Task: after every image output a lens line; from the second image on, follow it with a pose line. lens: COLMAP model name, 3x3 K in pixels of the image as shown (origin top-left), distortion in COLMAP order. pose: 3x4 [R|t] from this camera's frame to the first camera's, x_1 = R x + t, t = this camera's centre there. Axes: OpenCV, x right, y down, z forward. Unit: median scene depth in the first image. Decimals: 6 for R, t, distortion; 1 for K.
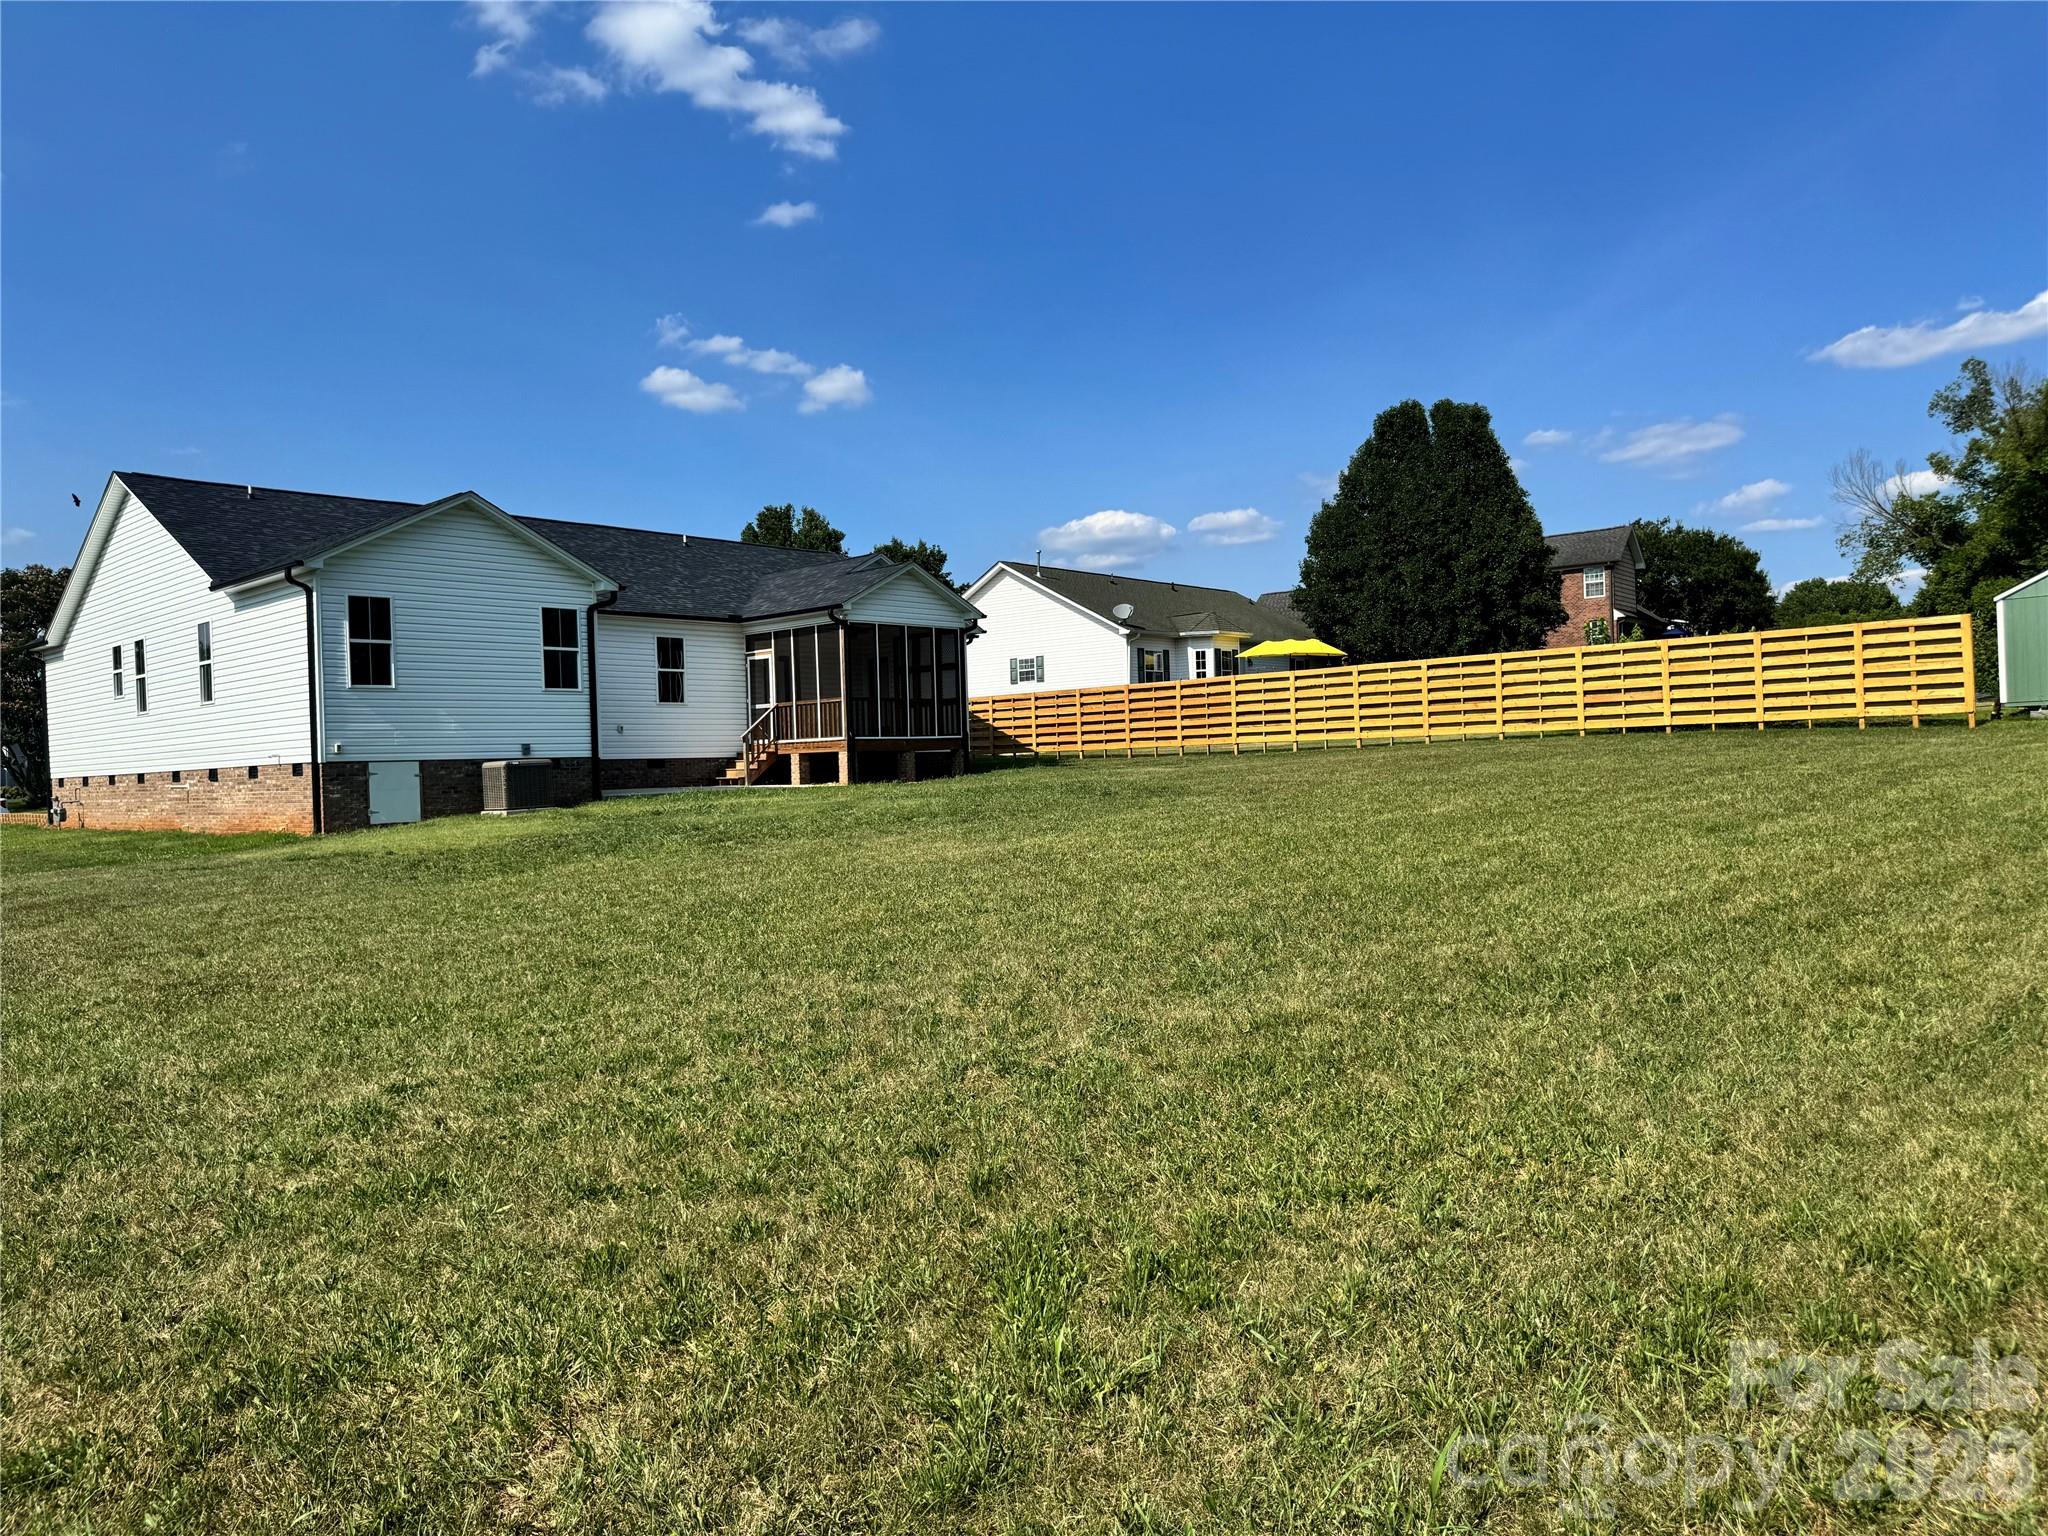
lens RADIAL K [[1414.7, 0, 1024.0], [0, 1414.7, 768.0], [0, 0, 1]] dist [0.111110, -0.165584]
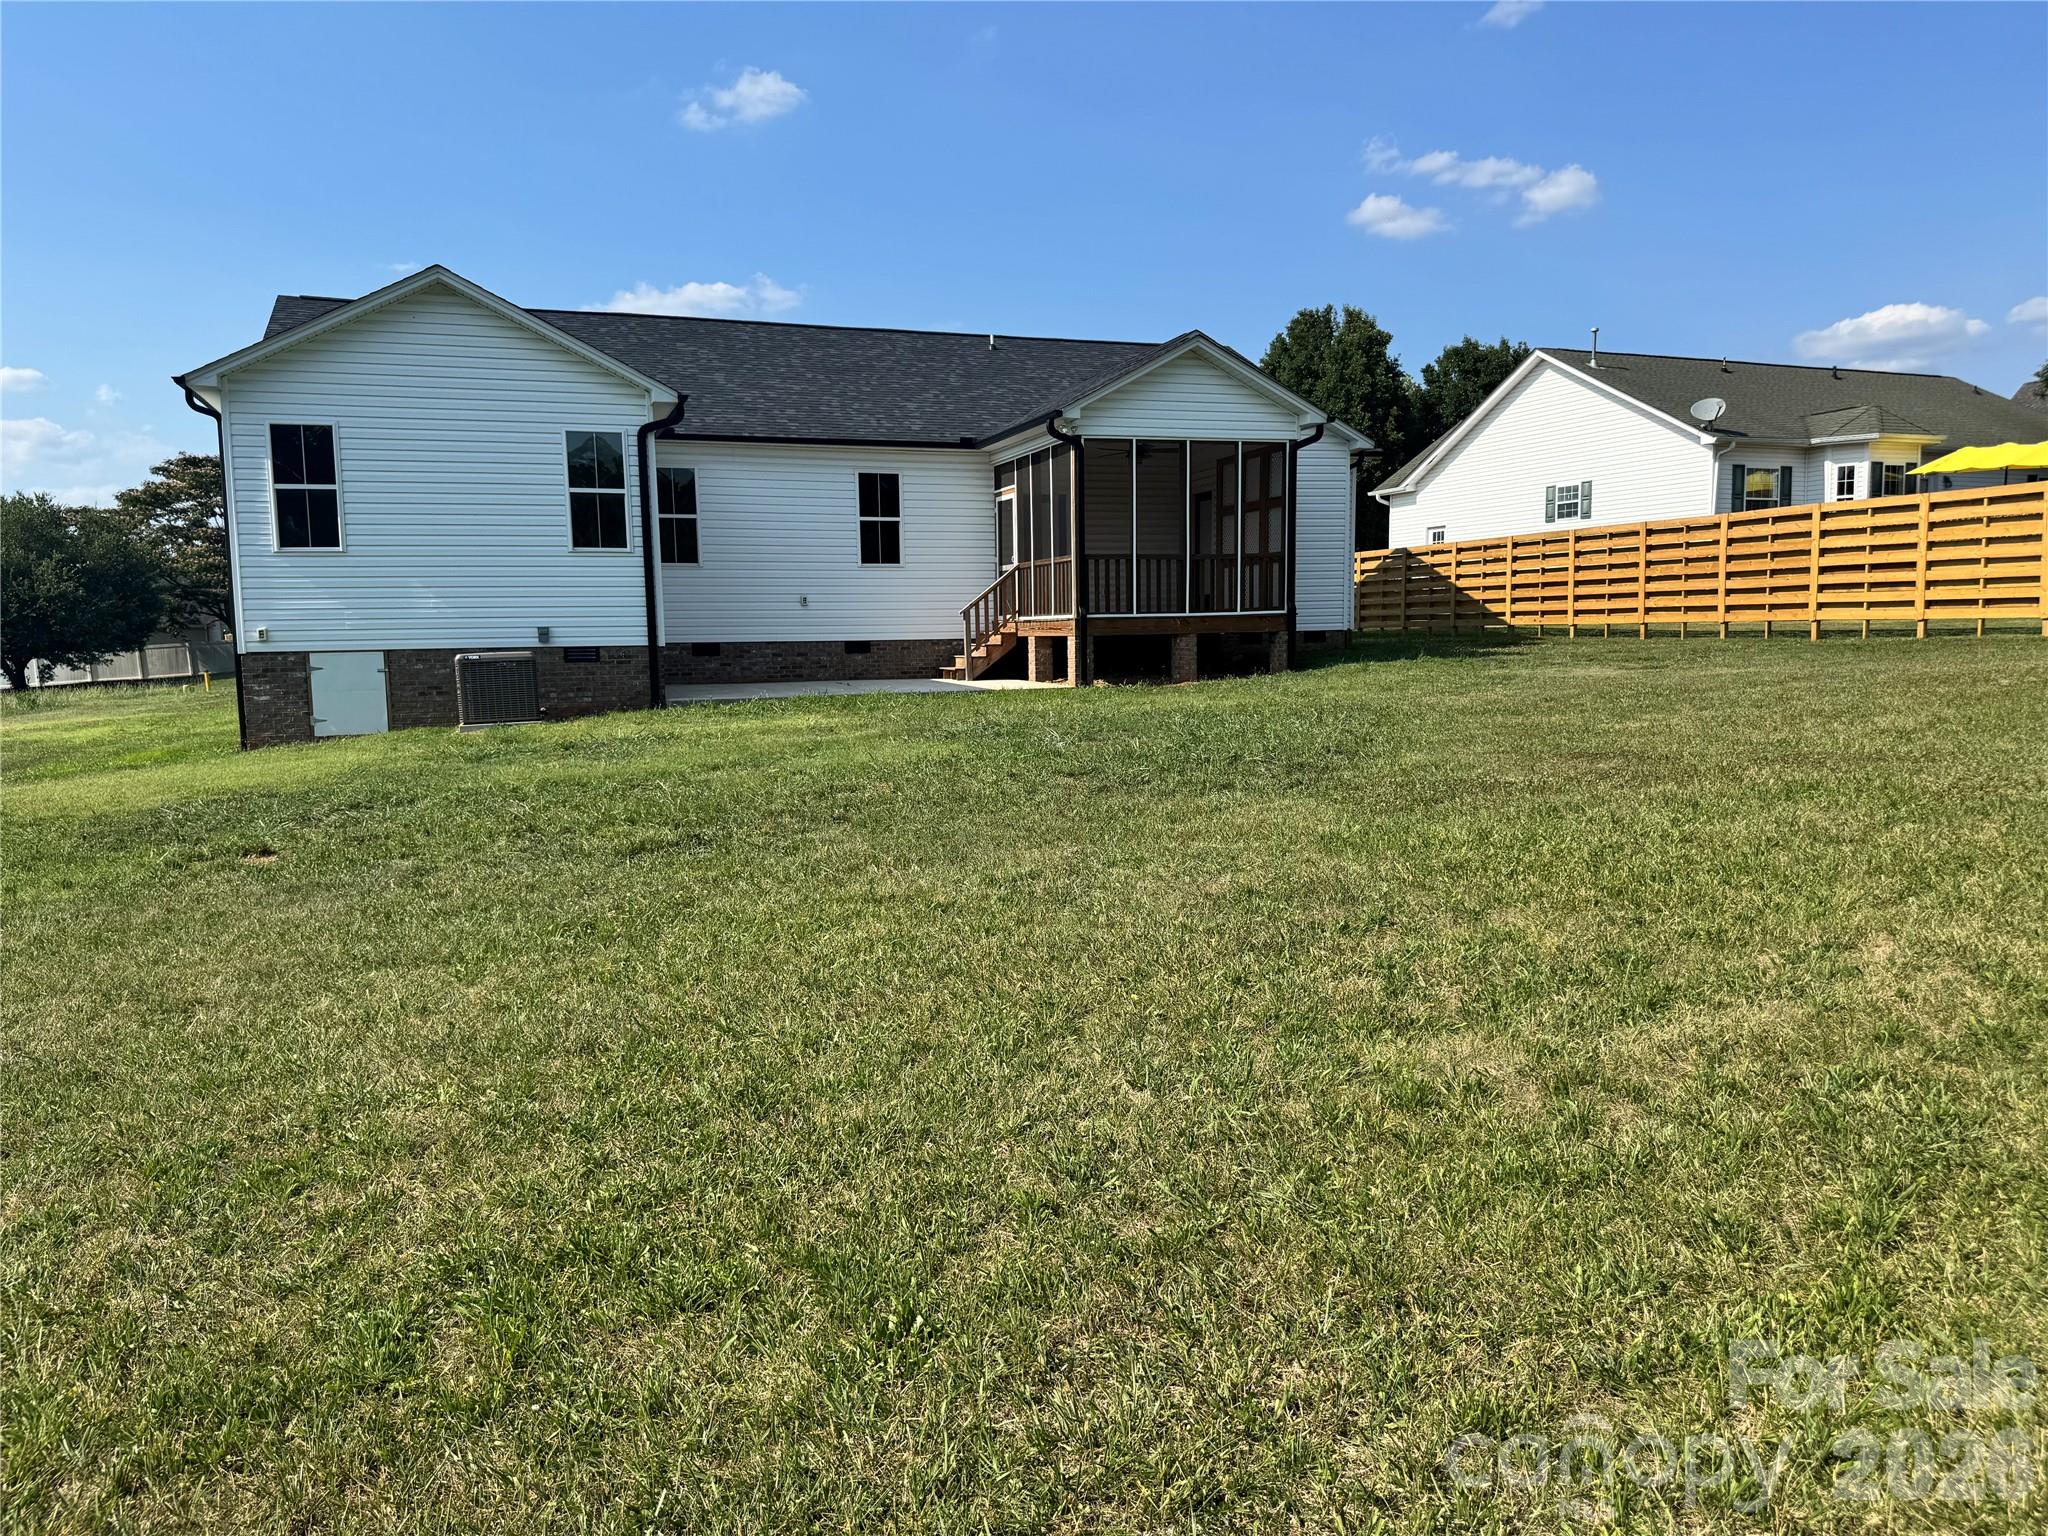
lens RADIAL K [[1414.7, 0, 1024.0], [0, 1414.7, 768.0], [0, 0, 1]] dist [0.111110, -0.165584]
pose [[0.891518, 0.059868, -0.449011, 0.133055], [-0.010534, 0.993700, 0.111576, -0.020213], [0.452862, -0.094742, 0.886533, 0.322306]]
